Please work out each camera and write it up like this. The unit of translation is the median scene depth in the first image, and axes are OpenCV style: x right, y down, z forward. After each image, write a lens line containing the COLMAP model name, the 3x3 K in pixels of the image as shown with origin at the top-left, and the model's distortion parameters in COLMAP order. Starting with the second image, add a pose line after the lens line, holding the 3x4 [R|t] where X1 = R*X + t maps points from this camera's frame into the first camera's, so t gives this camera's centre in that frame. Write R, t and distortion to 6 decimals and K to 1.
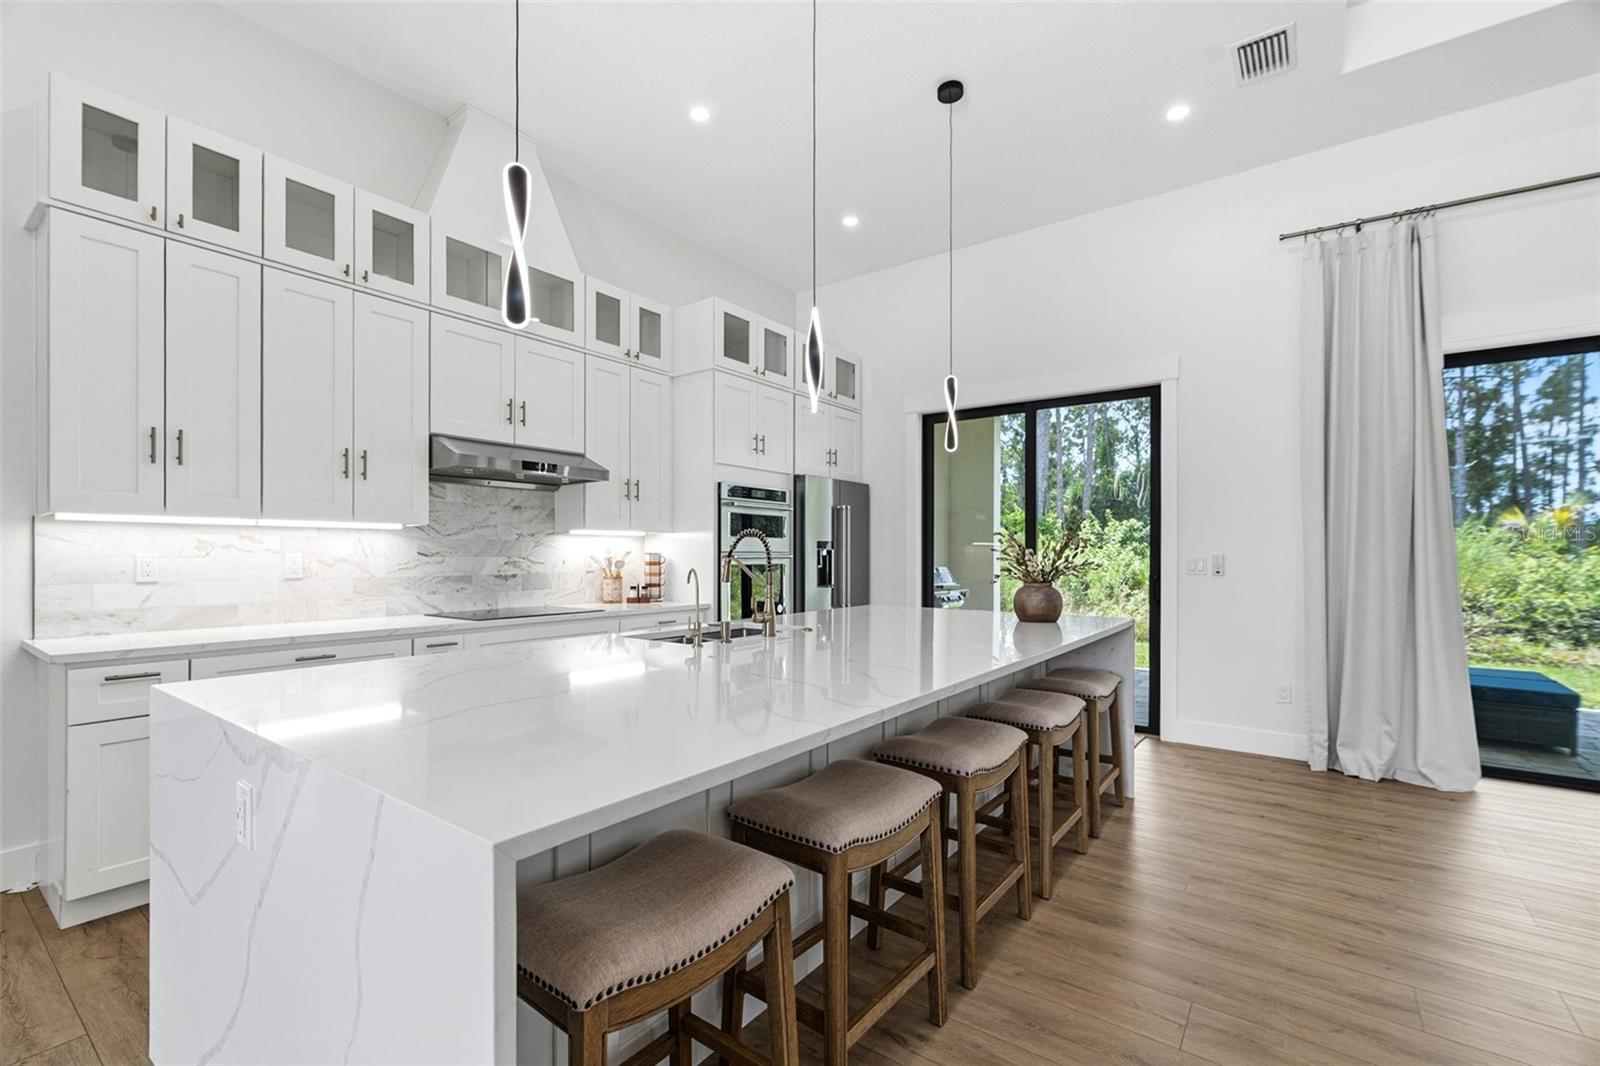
lens RADIAL K [[697.6, 0, 802.6], [0, 697.6, 542.3], [0, 0, 1]] dist [0.000043, -0.000369]
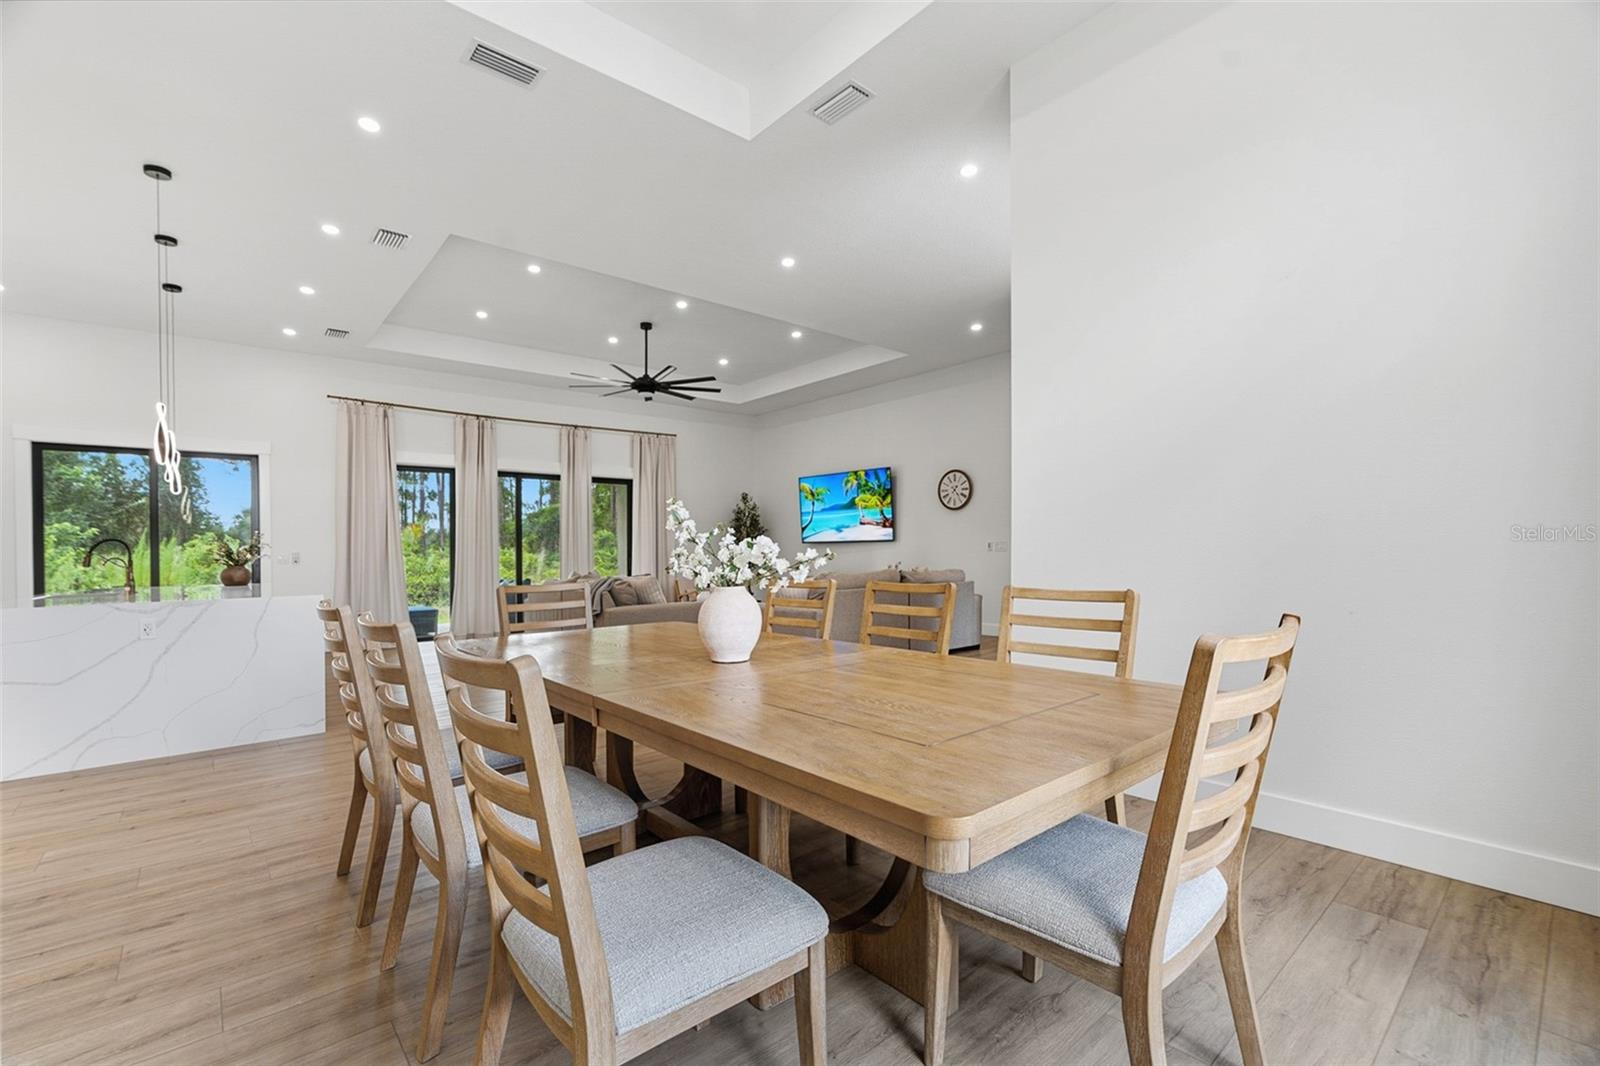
lens RADIAL K [[697.6, 0, 803.4], [0, 697.6, 544.5], [0, 0, 1]] dist [0.000043, -0.000369]
pose [[0.222622, -0.001559, 0.974904, -0.145396], [0.006299, 0.999980, 0.000161, 0.000435], [-0.974885, 0.006105, 0.222627, -0.117450]]
